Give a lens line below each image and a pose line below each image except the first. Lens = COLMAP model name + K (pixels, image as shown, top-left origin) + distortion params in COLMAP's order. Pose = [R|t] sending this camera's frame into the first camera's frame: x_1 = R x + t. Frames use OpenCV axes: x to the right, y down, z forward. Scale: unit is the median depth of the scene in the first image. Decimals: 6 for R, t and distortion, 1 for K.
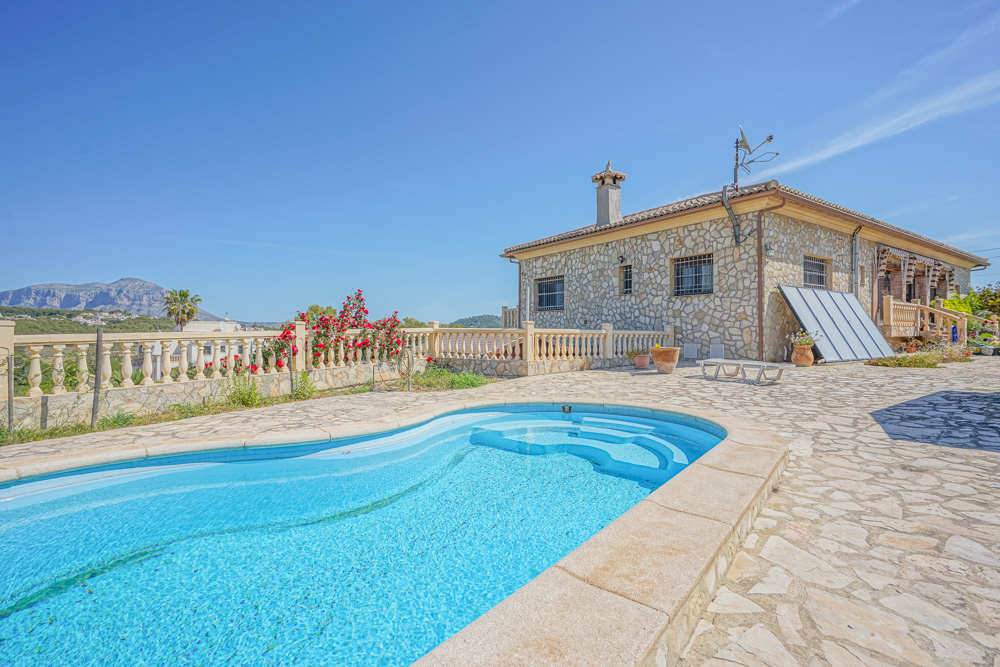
lens RADIAL K [[472.4, 0, 500.0], [0, 472.4, 333.5], [0, 0, 1]] dist [0.003723, 0.001128]
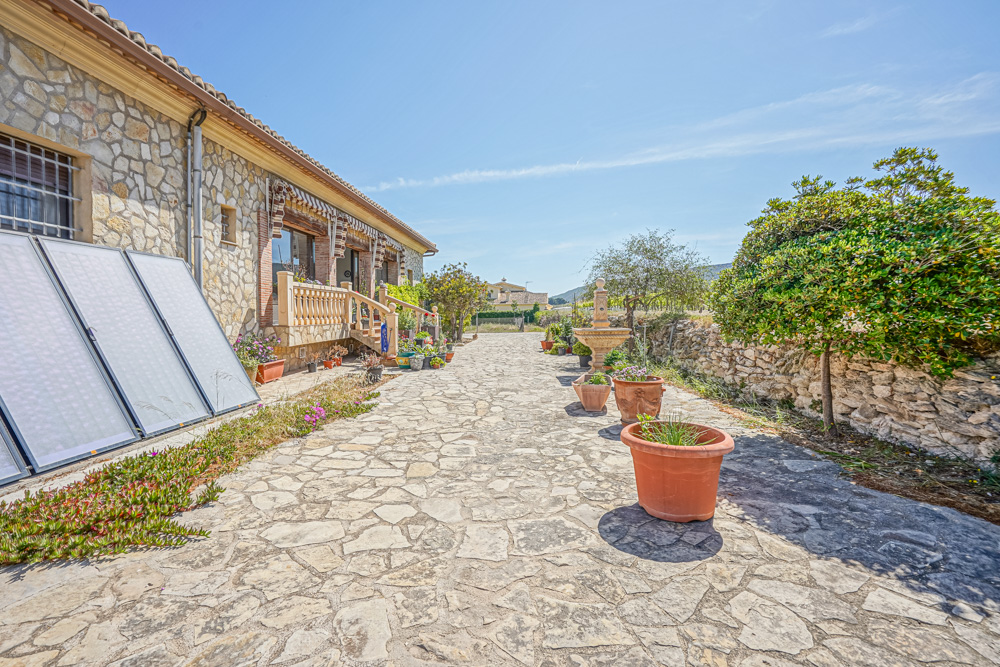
lens RADIAL K [[472.4, 0, 500.0], [0, 472.4, 333.5], [0, 0, 1]] dist [0.003723, 0.001128]
pose [[0.620808, -0.034457, 0.783205, 0.485145], [-0.000839, 0.999004, 0.044617, -0.029409], [-0.783962, -0.028355, 0.620161, 0.414872]]
